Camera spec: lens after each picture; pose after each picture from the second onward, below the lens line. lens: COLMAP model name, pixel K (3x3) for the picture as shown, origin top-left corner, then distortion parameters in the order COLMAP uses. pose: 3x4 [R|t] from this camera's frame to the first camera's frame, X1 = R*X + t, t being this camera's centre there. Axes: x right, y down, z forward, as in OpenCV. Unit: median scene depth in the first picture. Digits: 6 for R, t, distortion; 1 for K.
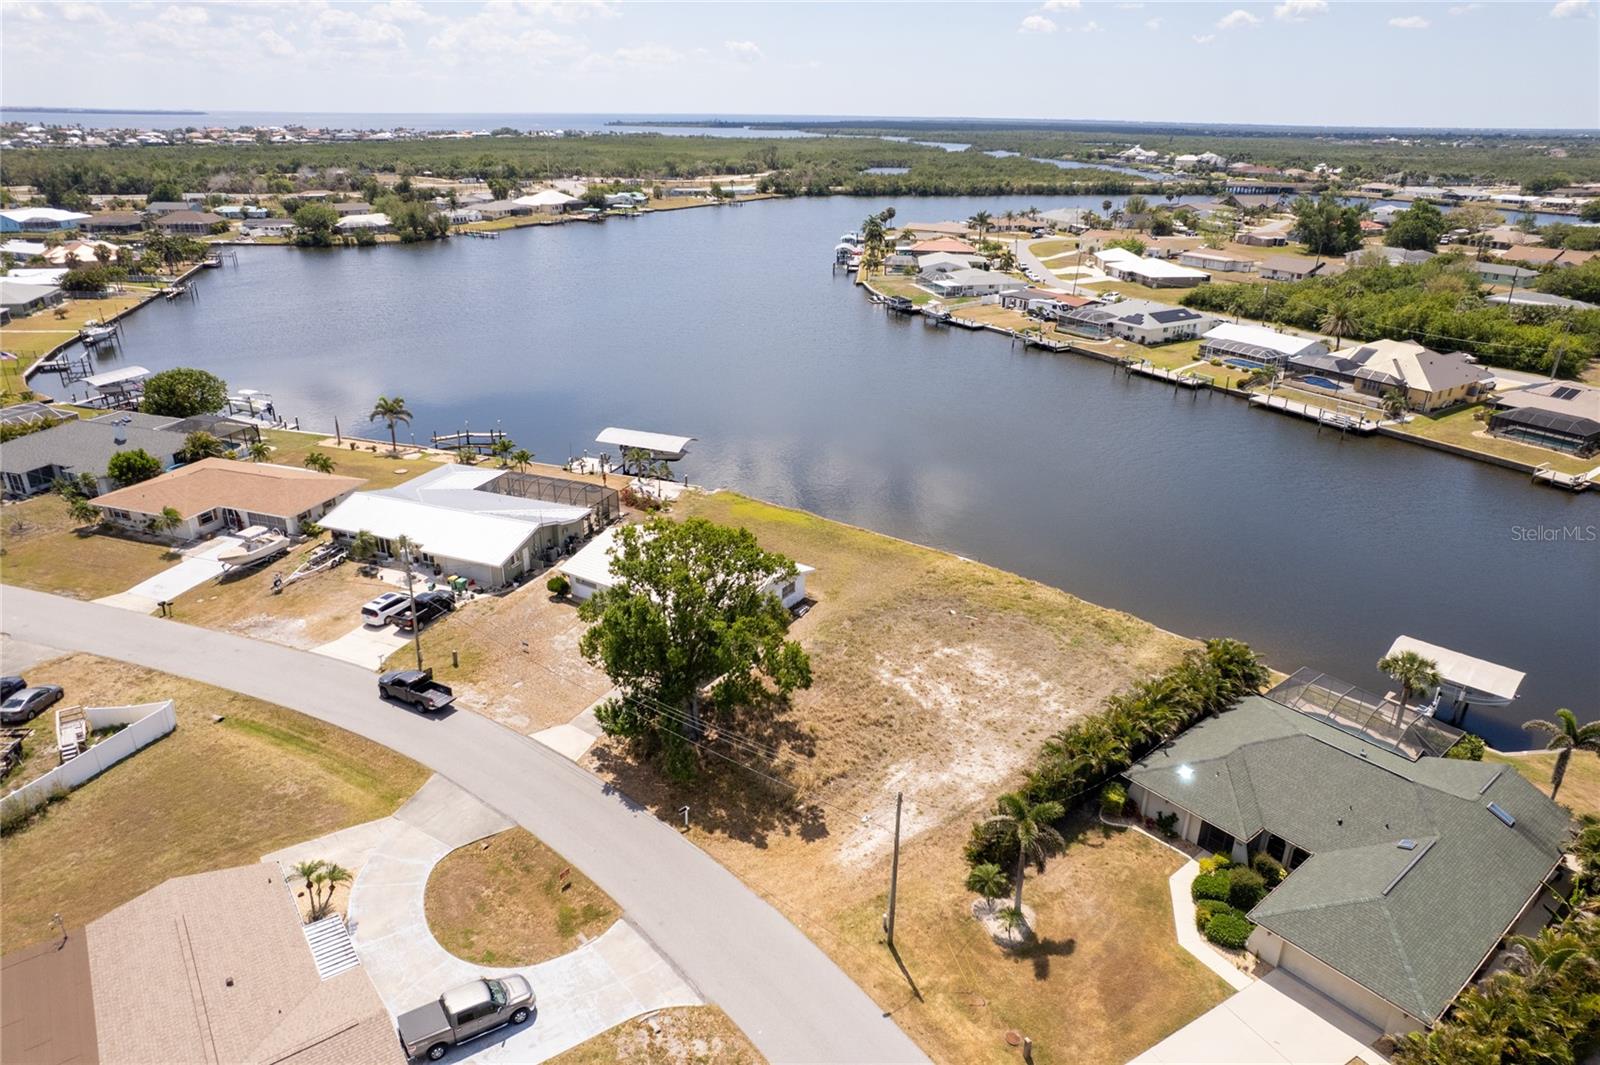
lens RADIAL K [[1022.7, 0, 799.9], [0, 1022.7, 540.5], [0, 0, 1]] dist [-0.069654, 0.061158]
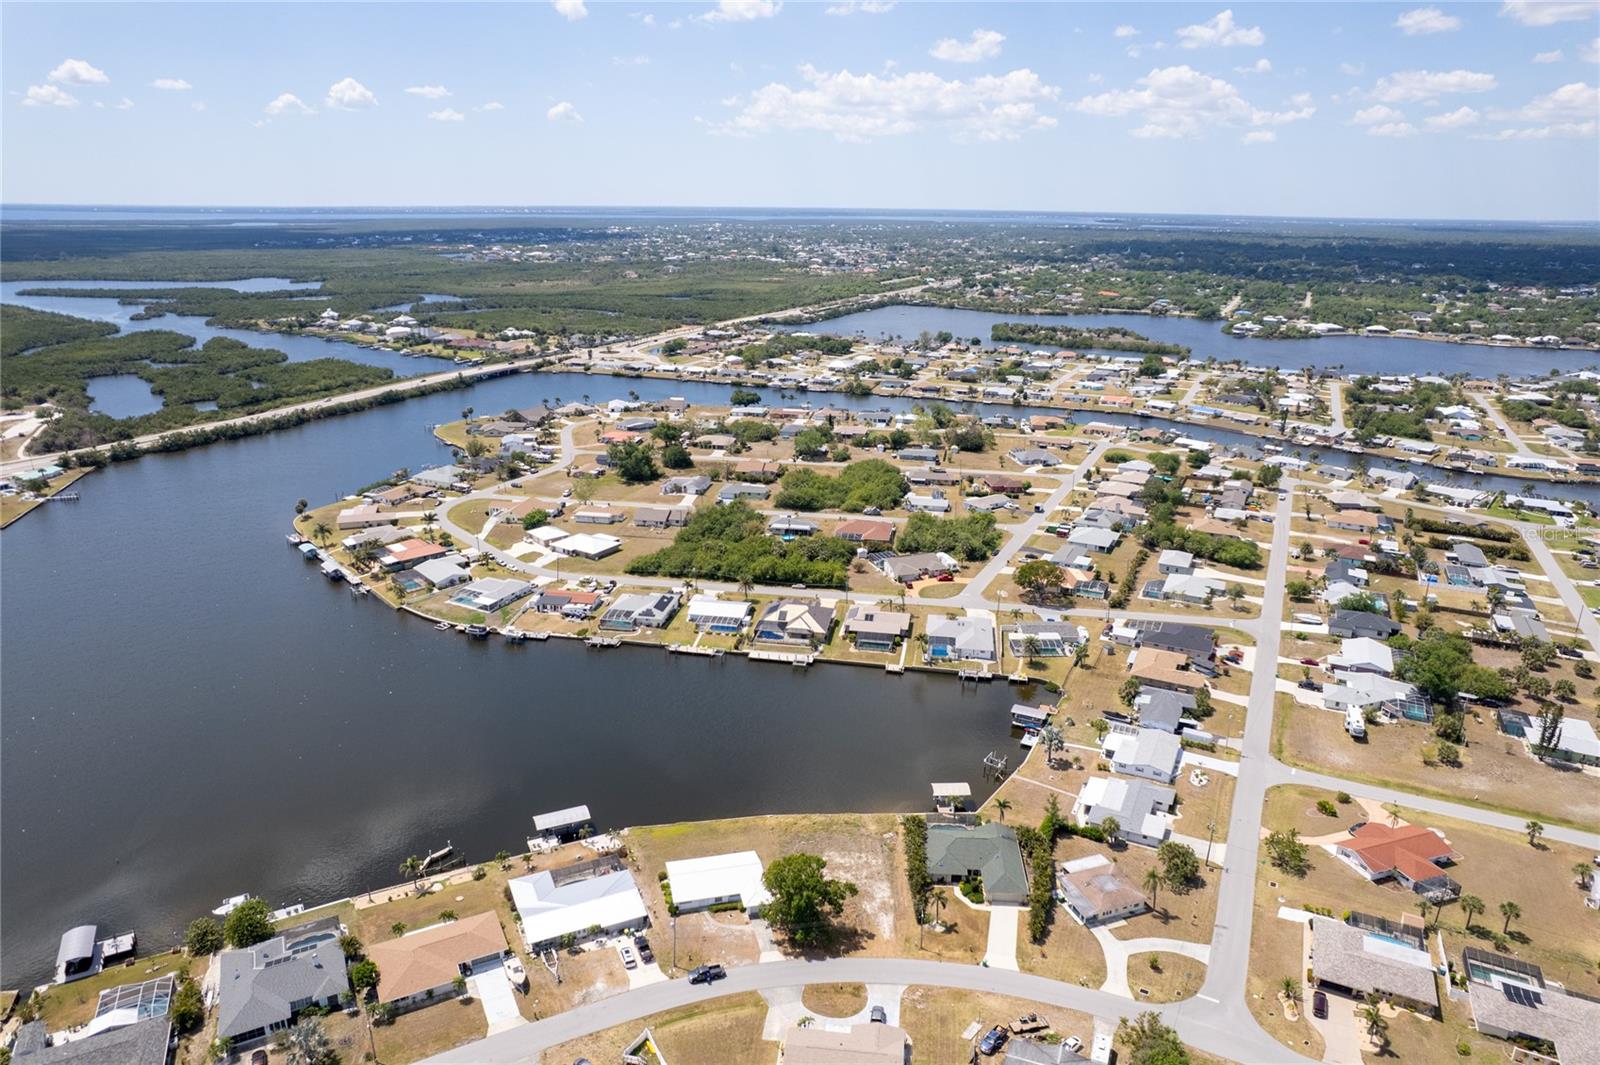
lens RADIAL K [[1022.7, 0, 804.7], [0, 1022.7, 545.4], [0, 0, 1]] dist [-0.069654, 0.061158]
pose [[0.683927, -0.239370, 0.689163, -0.944746], [0.281805, 0.958002, 0.053082, -0.515732], [-0.672926, 0.157905, 0.722660, -0.616600]]
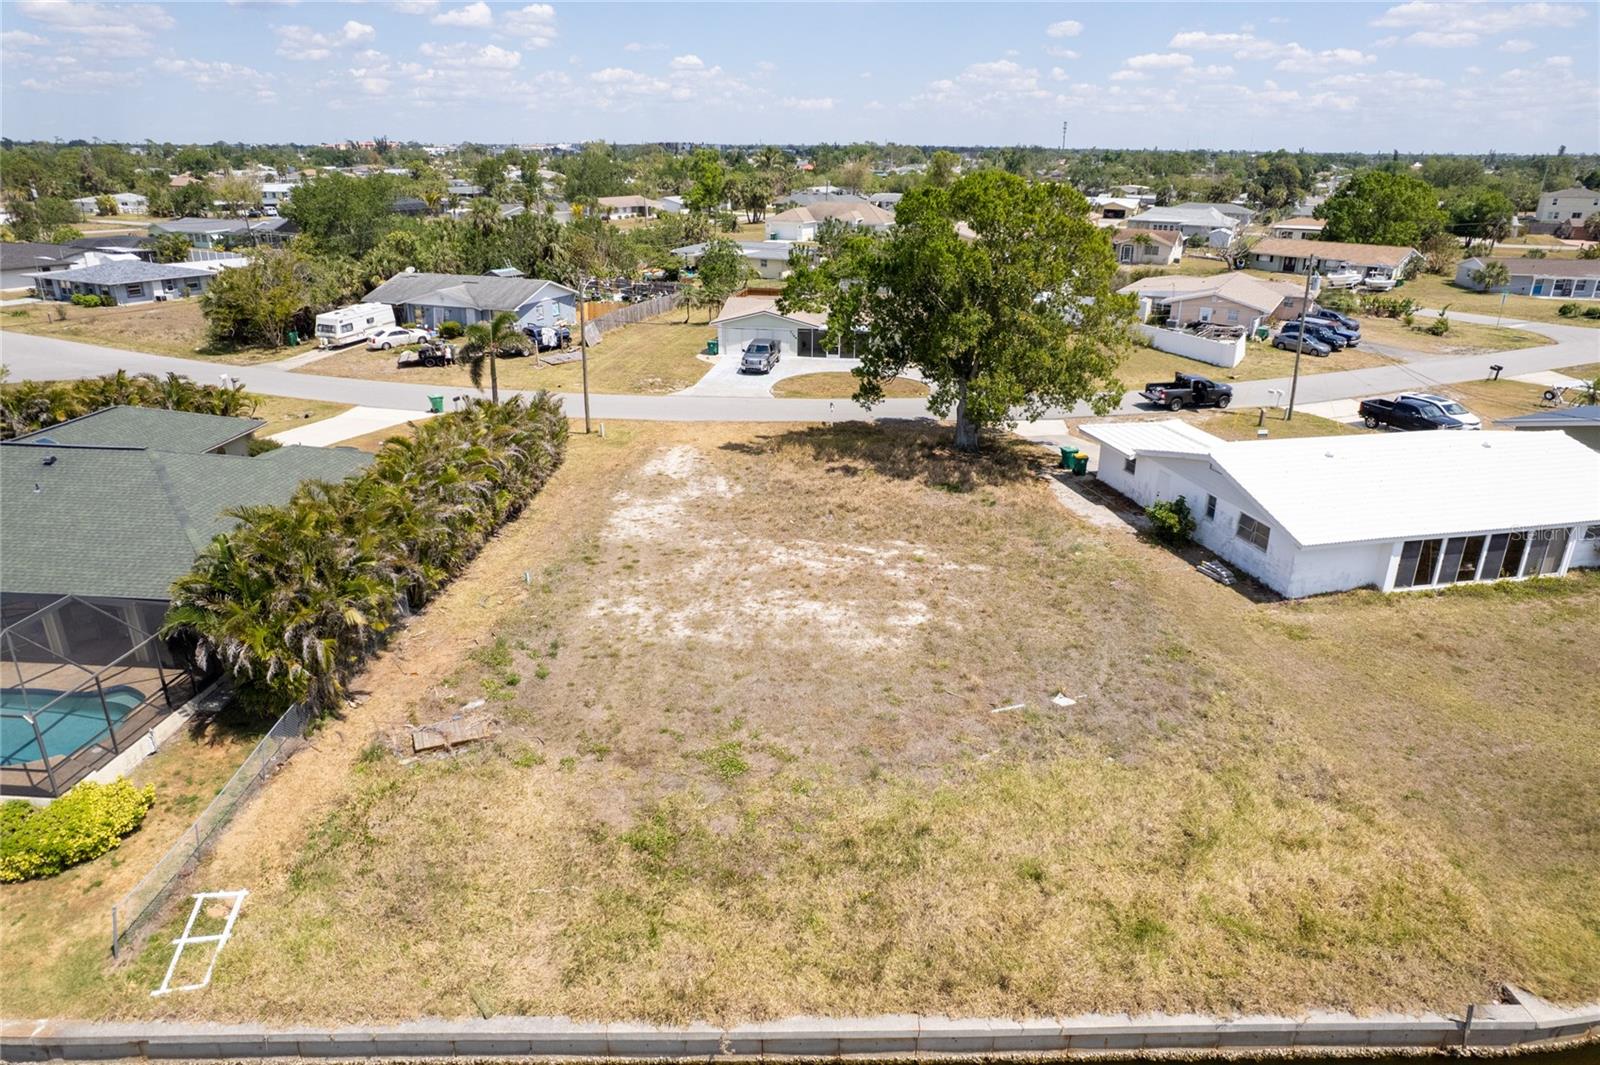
lens RADIAL K [[1022.7, 0, 797.8], [0, 1022.7, 538.6], [0, 0, 1]] dist [-0.069654, 0.061158]
pose [[-0.703013, 0.241315, -0.668984, 0.304256], [-0.291828, 0.759941, 0.580798, -0.107658], [0.648544, 0.603537, -0.463826, 0.735482]]
